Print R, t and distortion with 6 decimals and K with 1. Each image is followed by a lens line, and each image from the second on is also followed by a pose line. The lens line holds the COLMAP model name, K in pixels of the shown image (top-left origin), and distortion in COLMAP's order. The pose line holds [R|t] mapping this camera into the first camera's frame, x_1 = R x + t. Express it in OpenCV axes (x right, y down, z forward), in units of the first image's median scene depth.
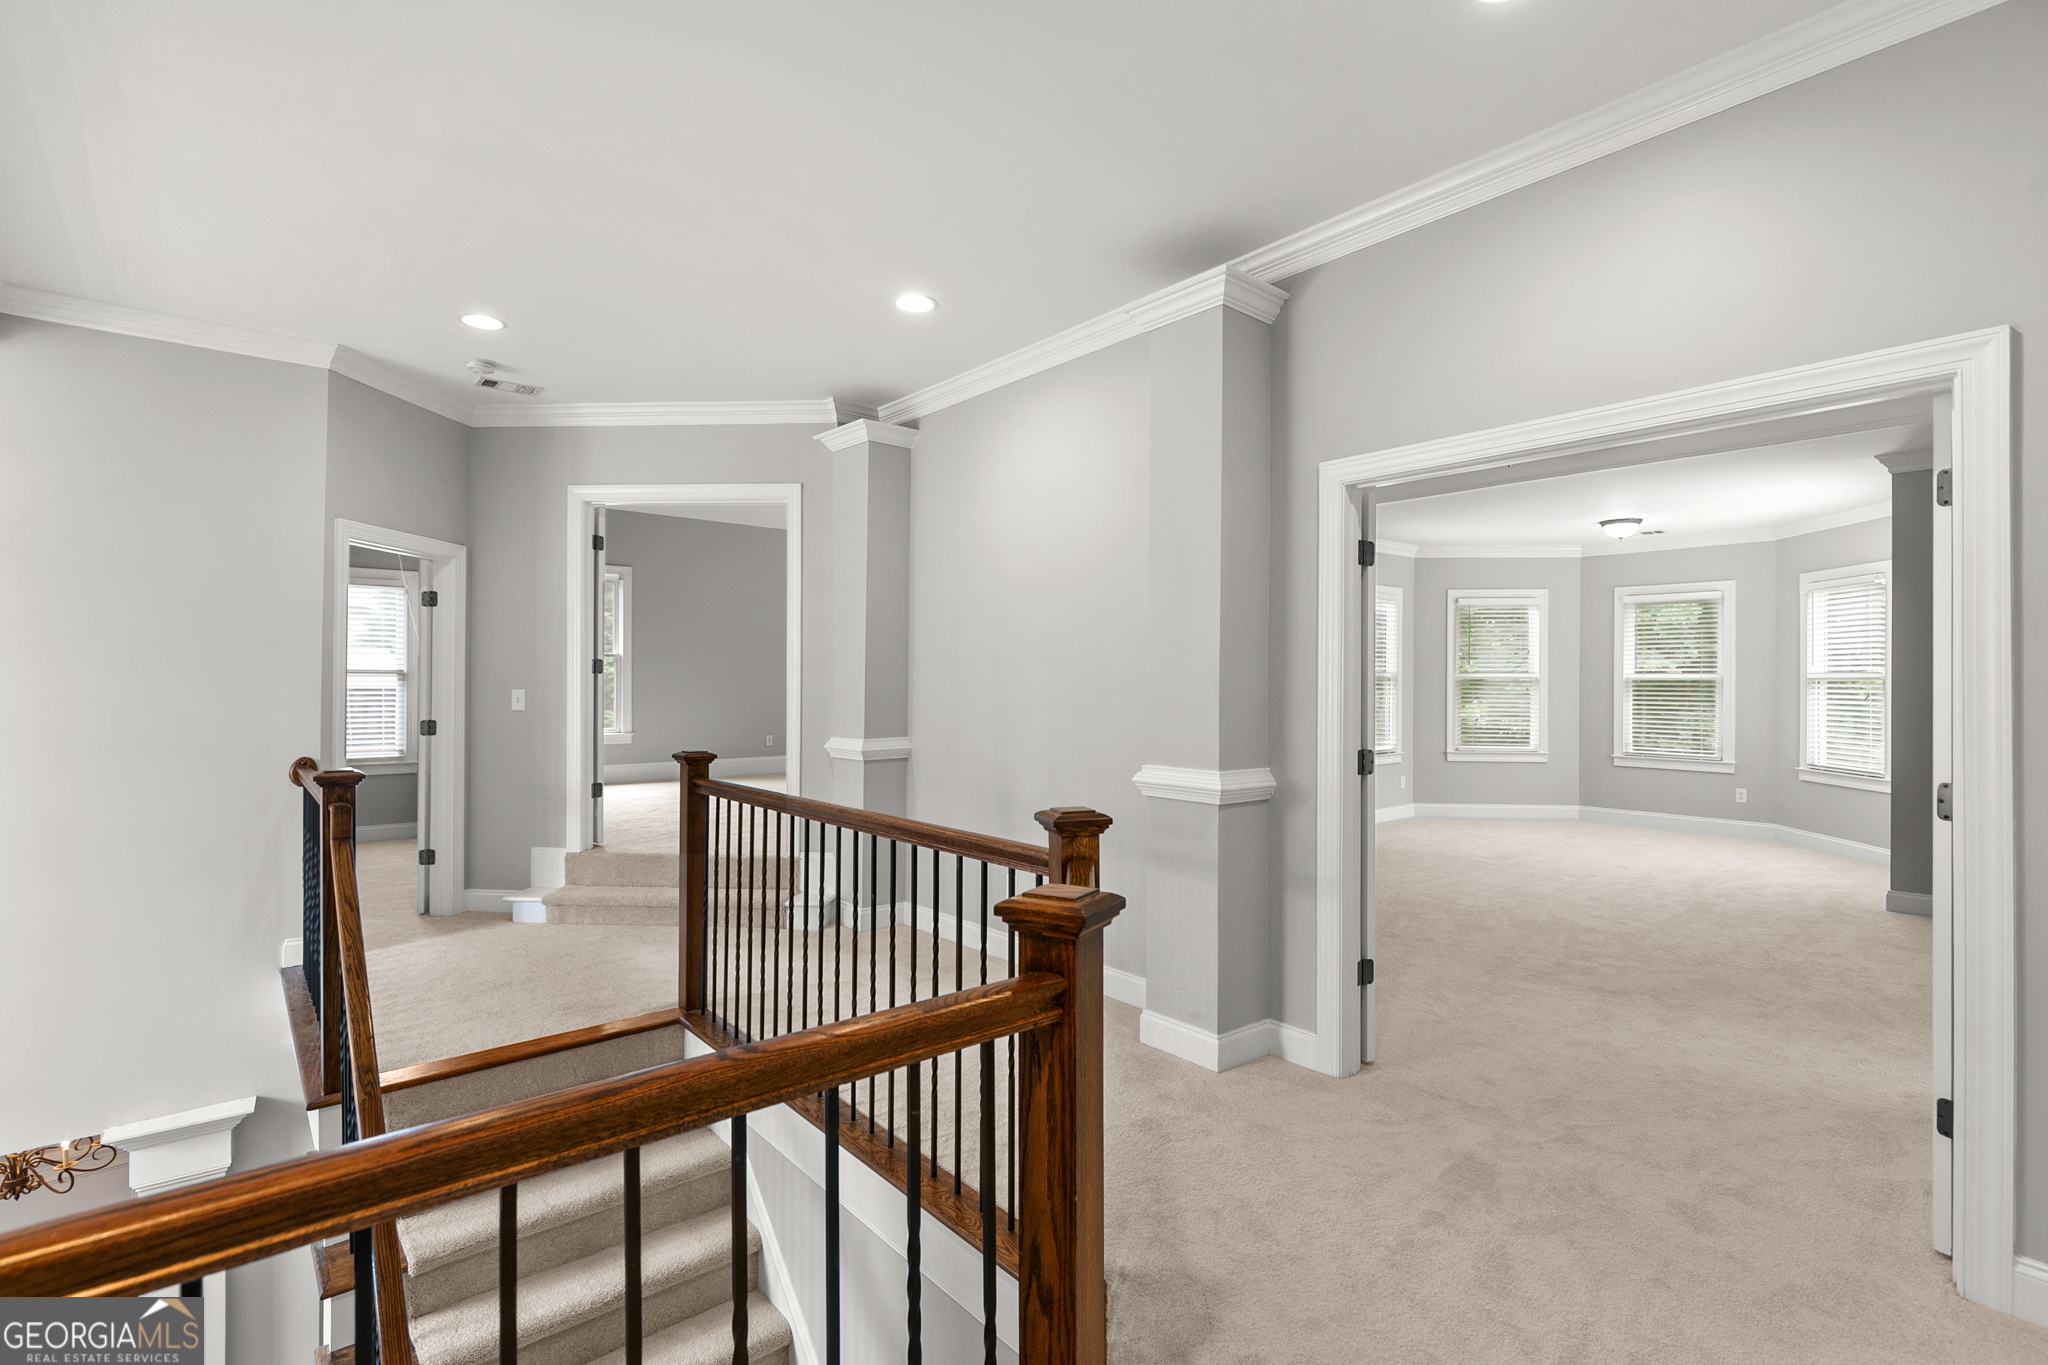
lens RADIAL K [[952.7, 0, 1027.2], [0, 952.7, 689.3], [0, 0, 1]] dist [-0.004438, 0.000360]
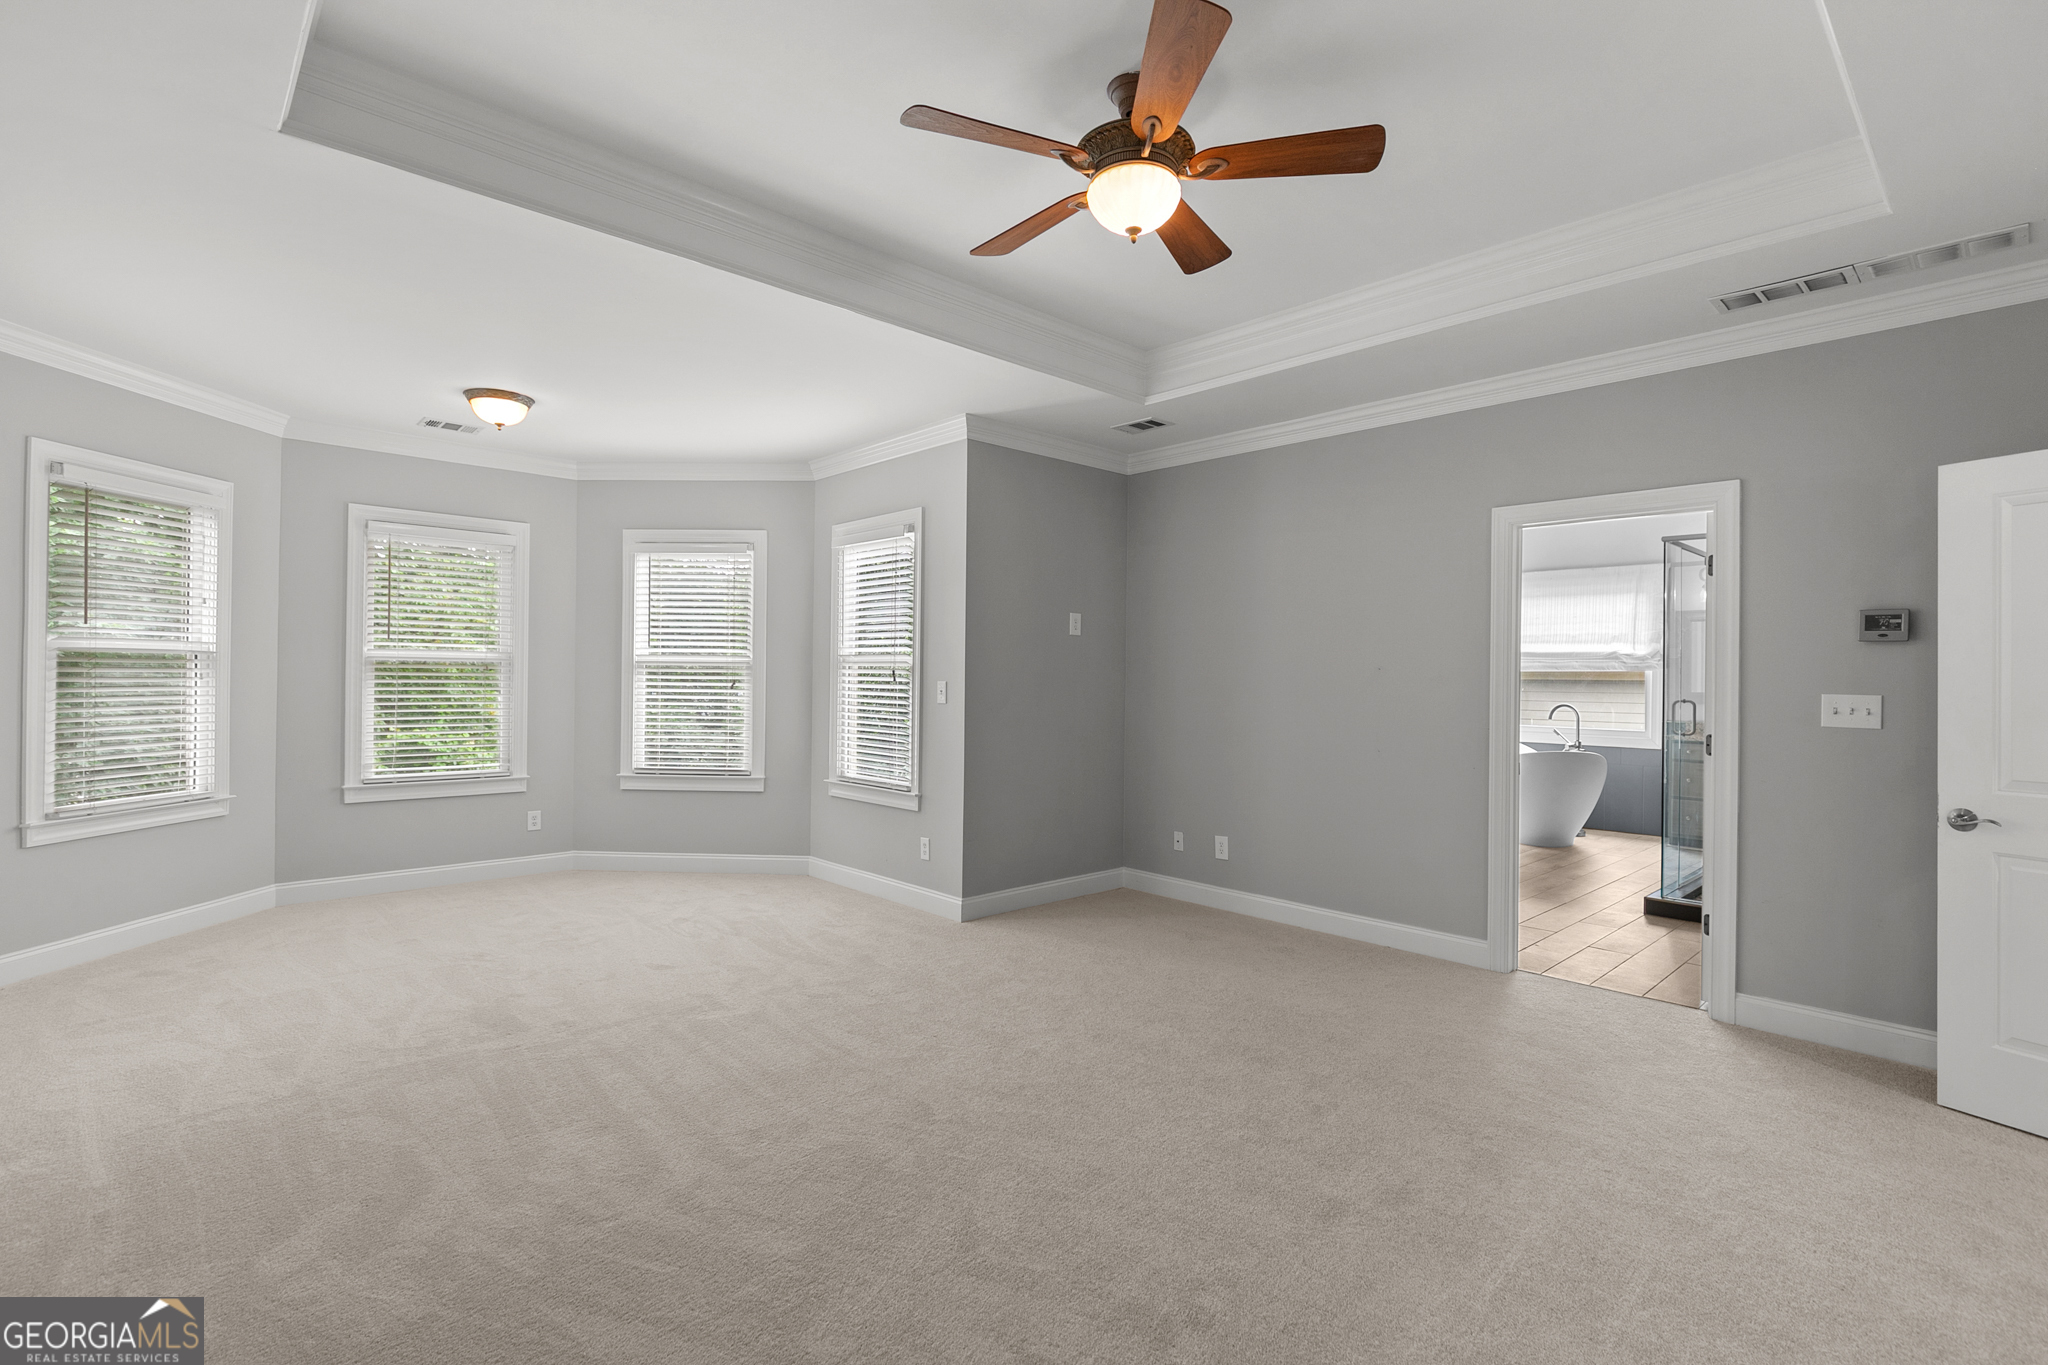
lens RADIAL K [[952.7, 0, 1020.5], [0, 952.7, 676.5], [0, 0, 1]] dist [-0.004438, 0.000360]
pose [[-0.042999, -0.010953, 0.999015, 0.008478], [-0.013692, 0.999852, 0.010373, -0.010519], [-0.998981, -0.013232, -0.043142, 0.610093]]
